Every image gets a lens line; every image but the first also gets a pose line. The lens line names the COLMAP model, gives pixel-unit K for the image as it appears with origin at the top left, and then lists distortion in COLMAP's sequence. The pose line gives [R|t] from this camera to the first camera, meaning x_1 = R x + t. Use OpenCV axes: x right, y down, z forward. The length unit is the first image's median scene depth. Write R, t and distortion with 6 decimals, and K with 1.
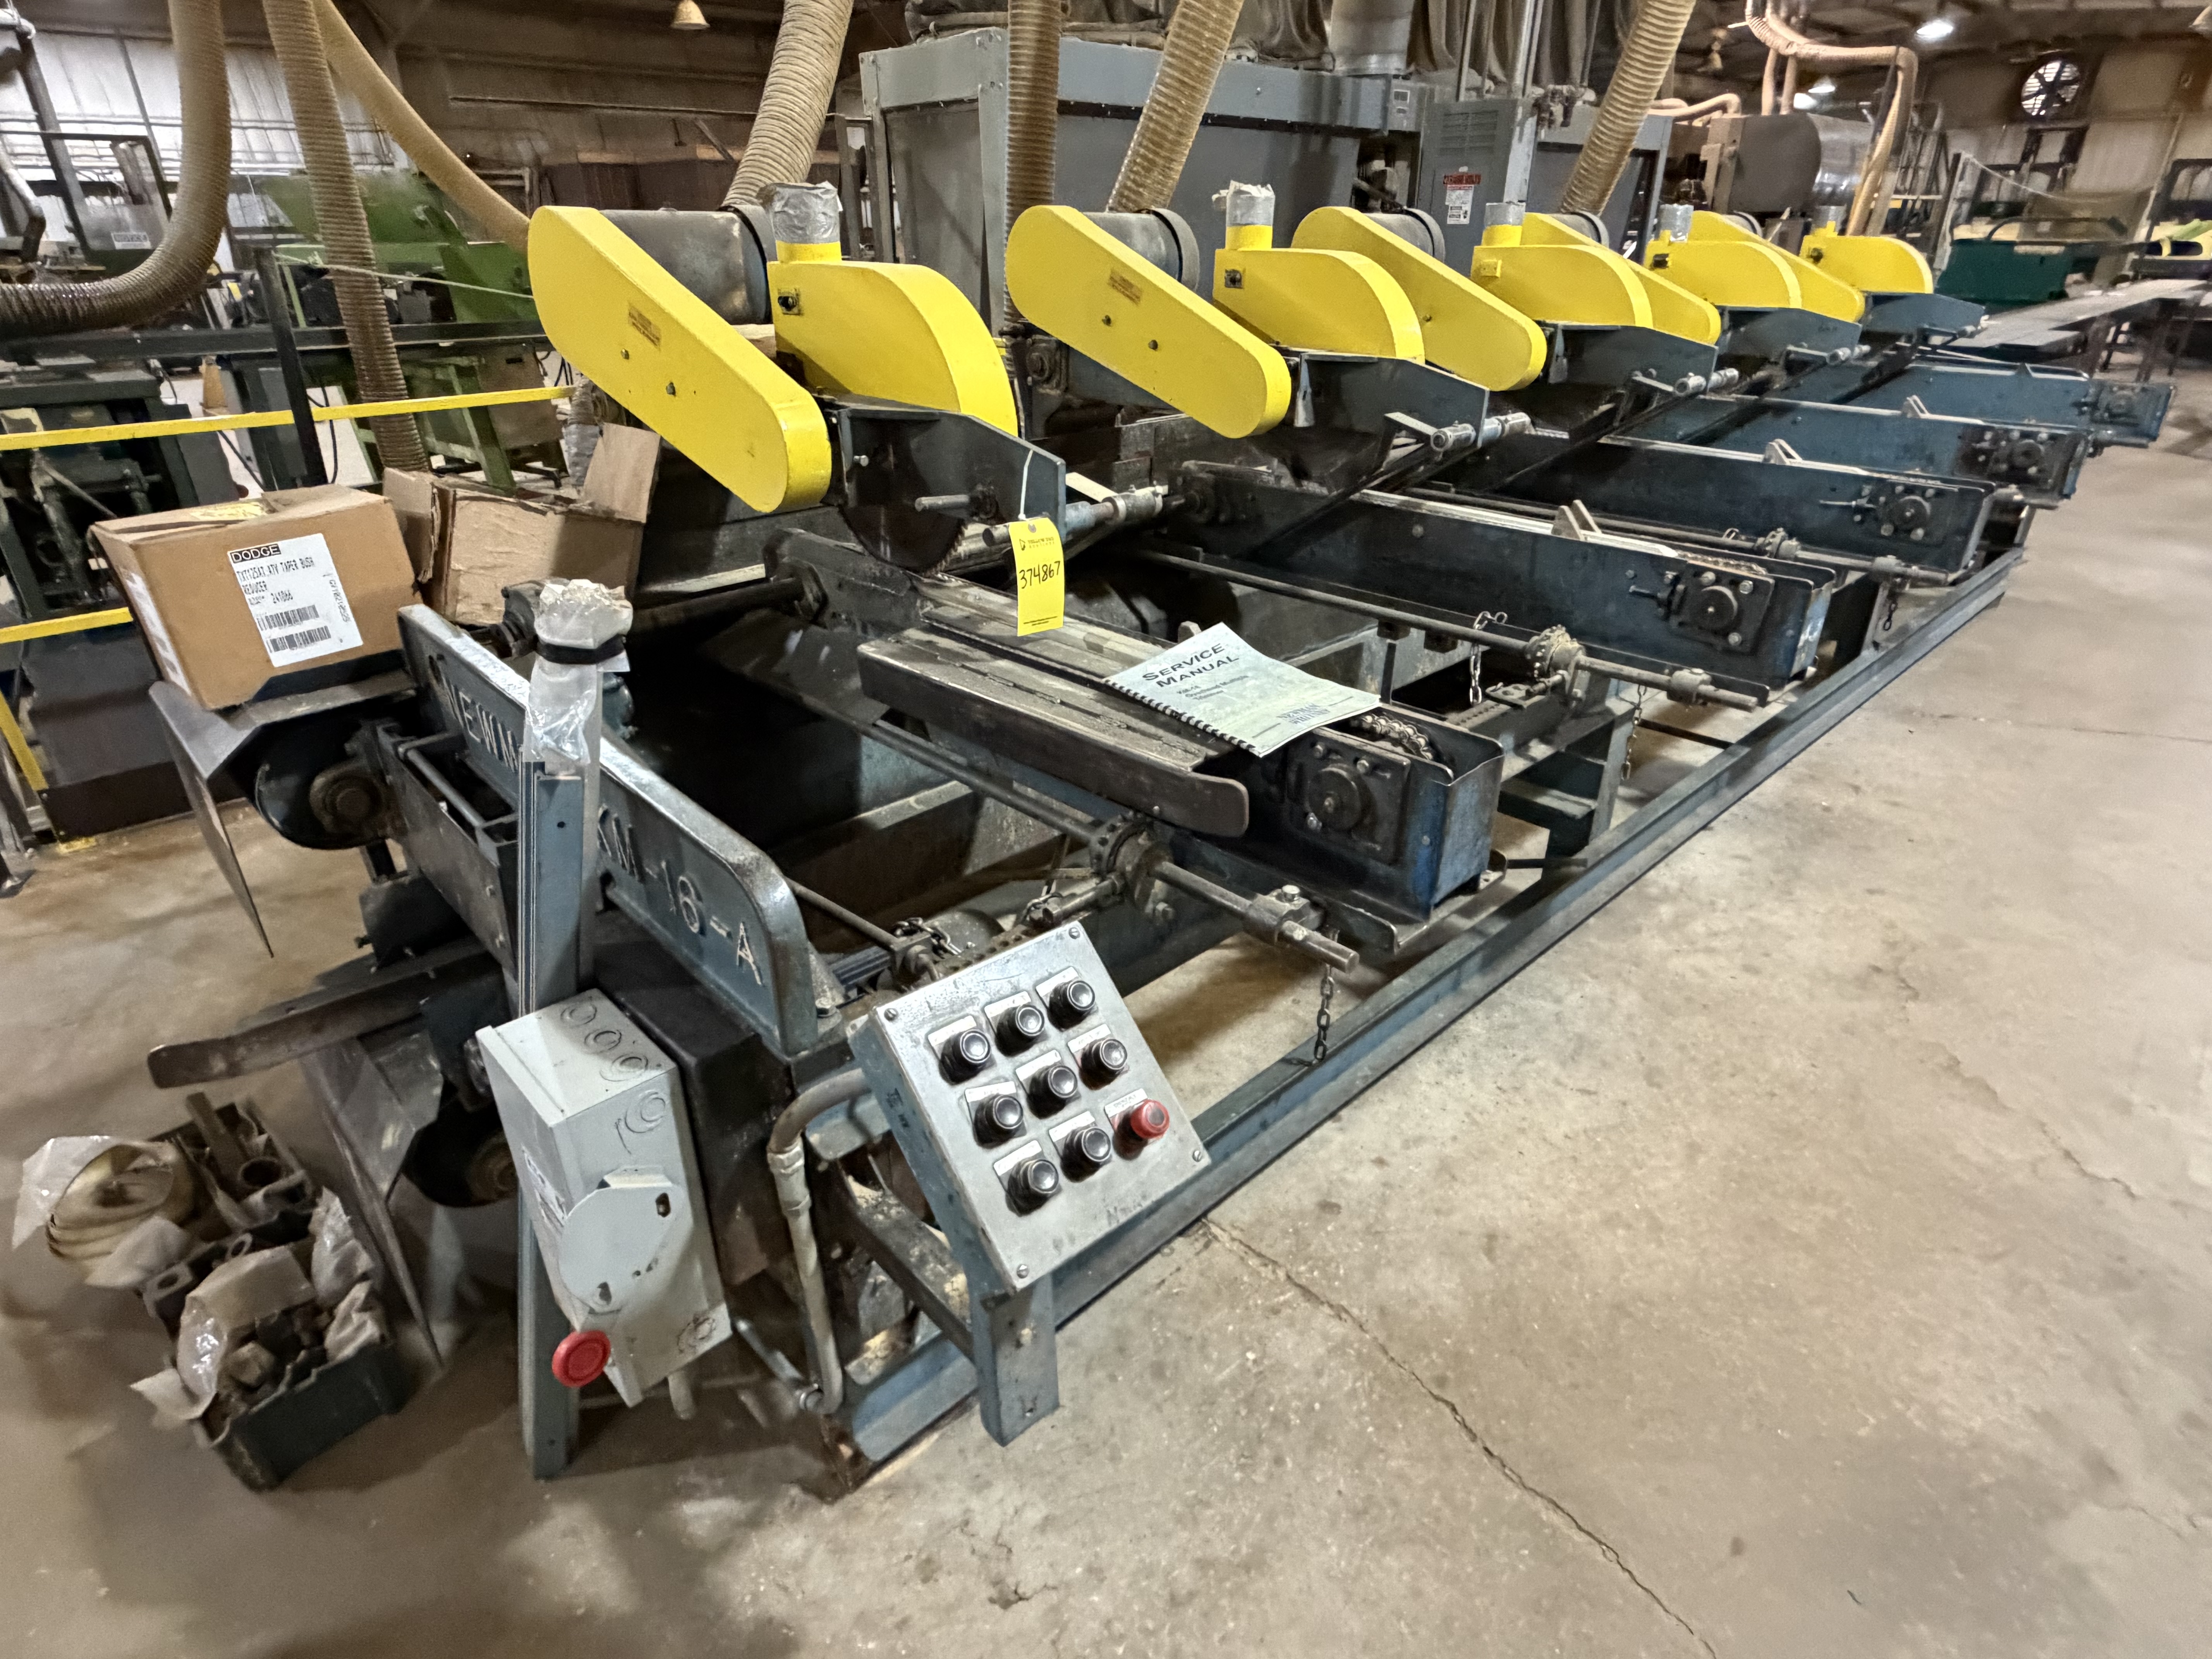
lens RADIAL K [[1178.5, 0, 1106.0], [0, 1178.5, 829.5], [0, 0, 1]] dist [0.000190, -0.001150]
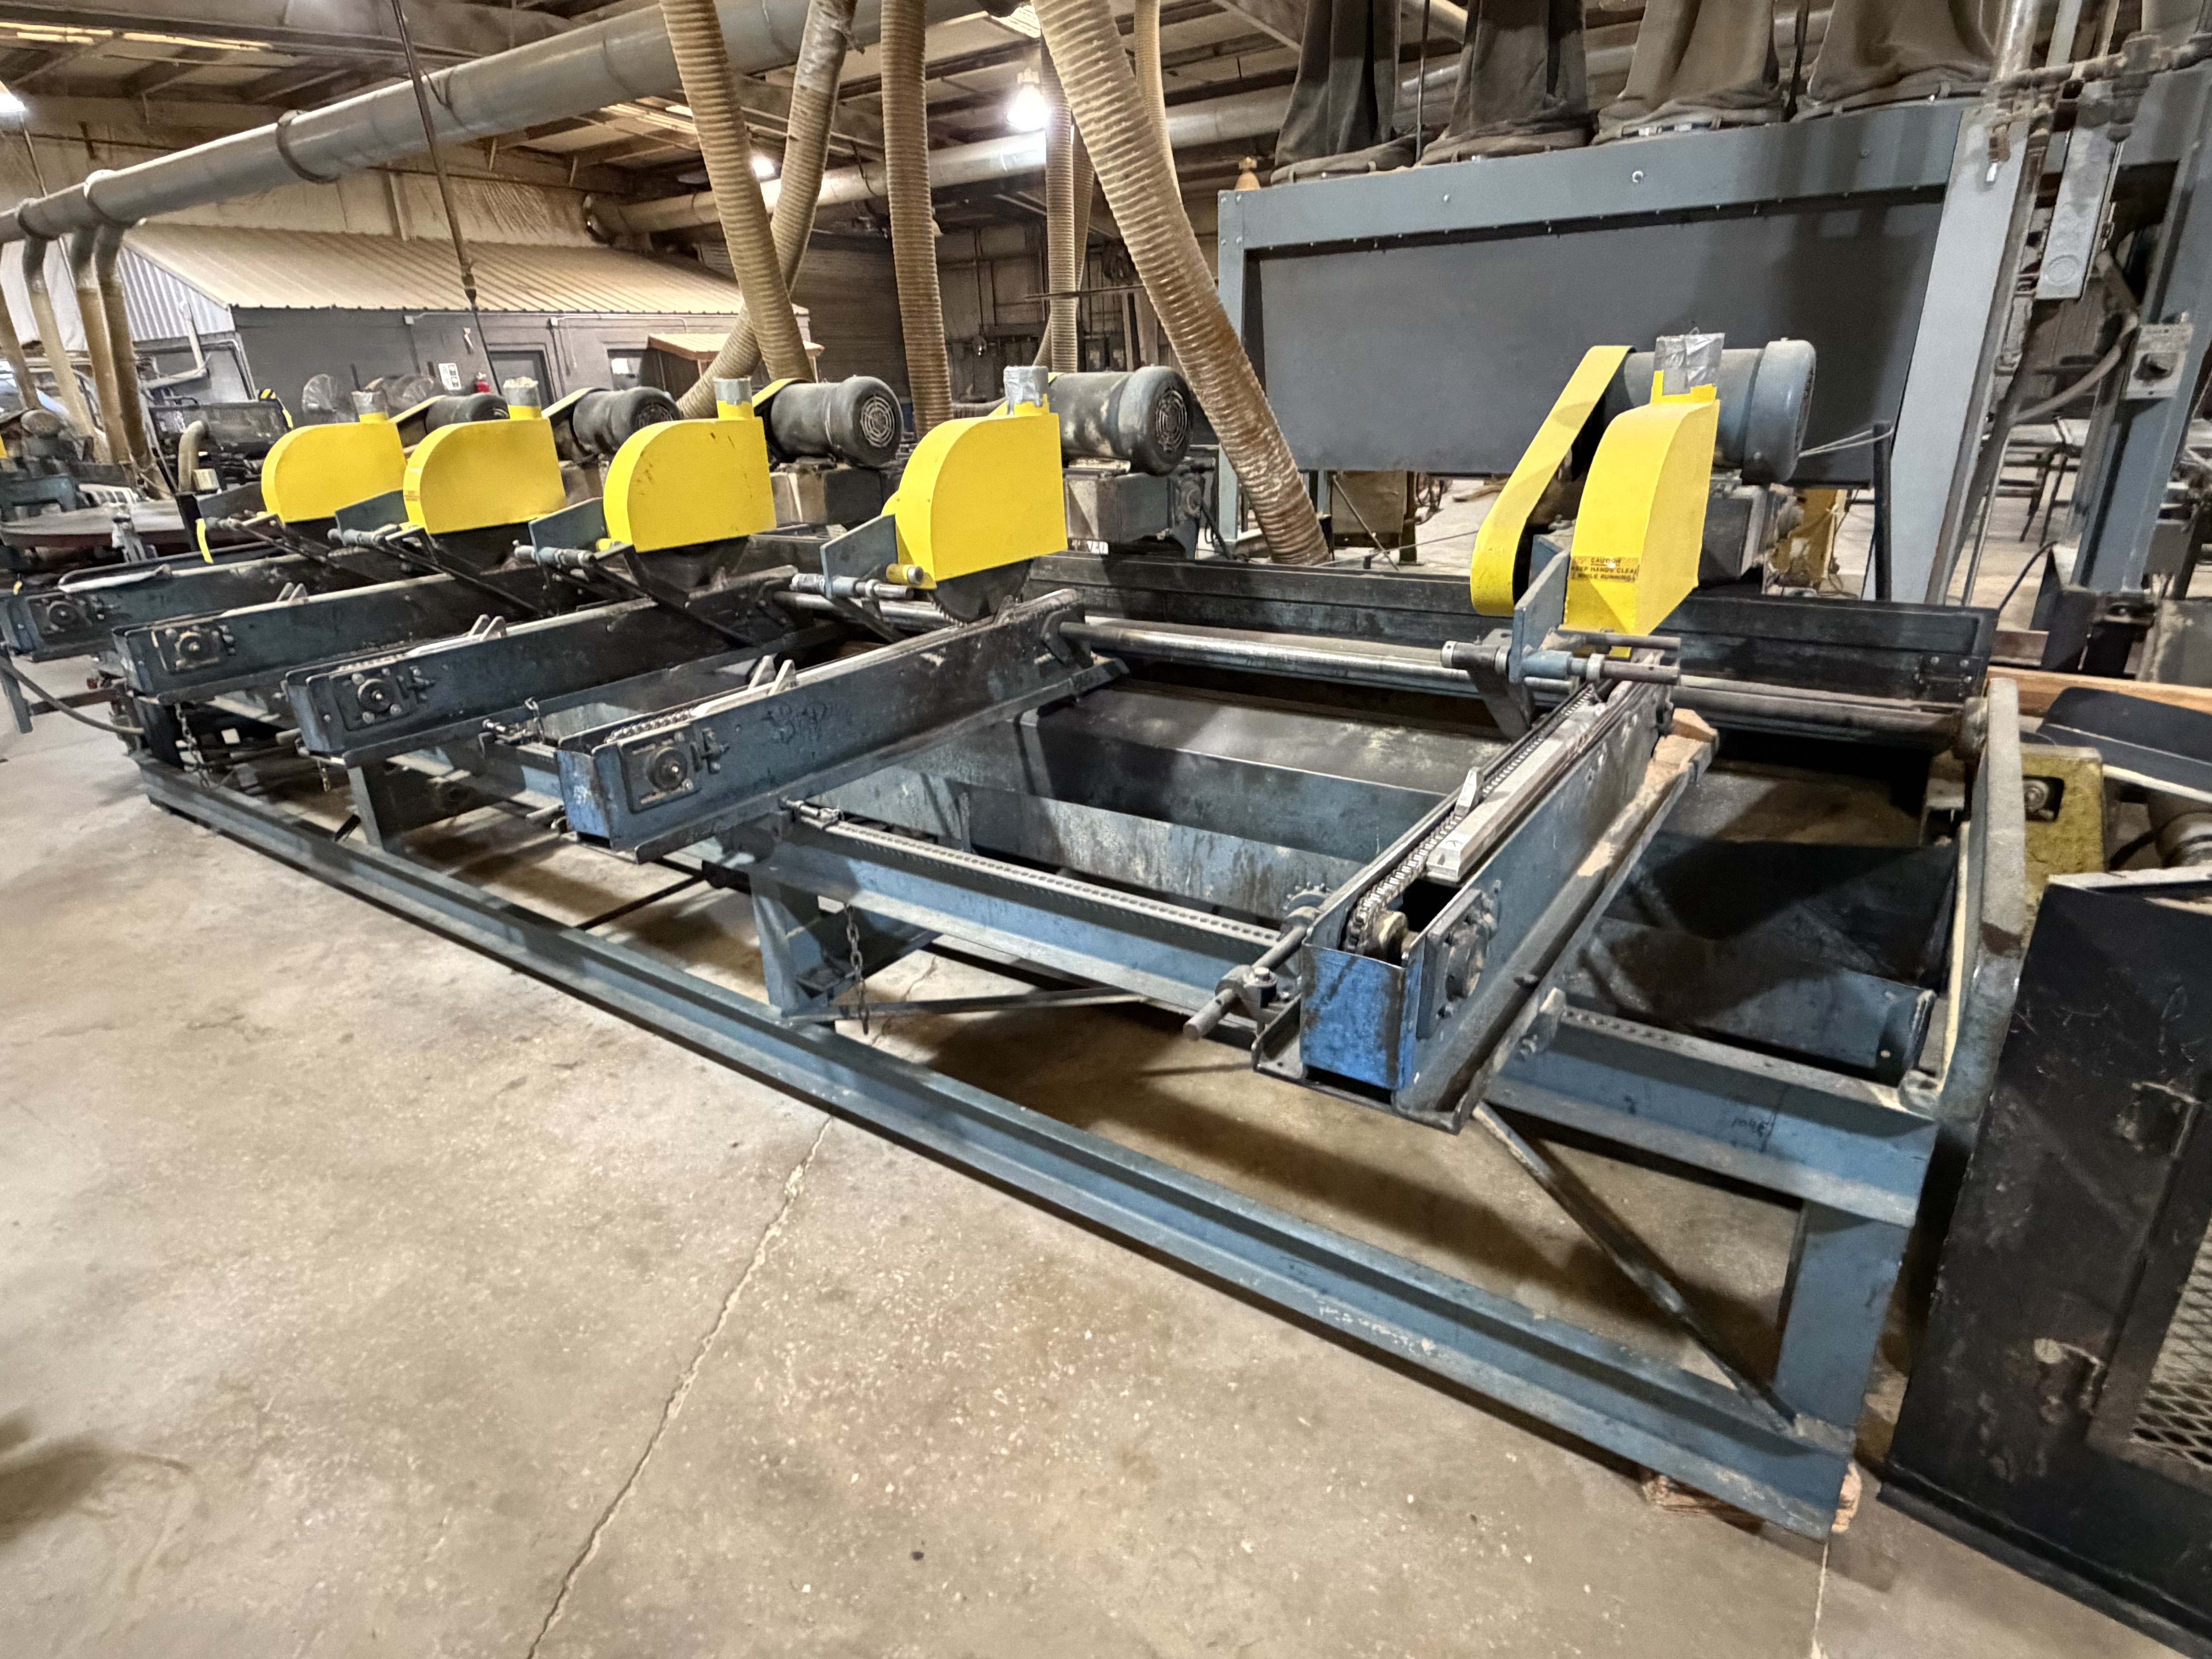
lens RADIAL K [[1178.5, 0, 1106.0], [0, 1178.5, 829.5], [0, 0, 1]] dist [0.000190, -0.001150]
pose [[0.190092, 0.351817, -0.916564, 1.850035], [-0.414231, 0.875160, 0.250014, -0.710423], [0.890100, 0.332144, 0.312094, 1.354349]]
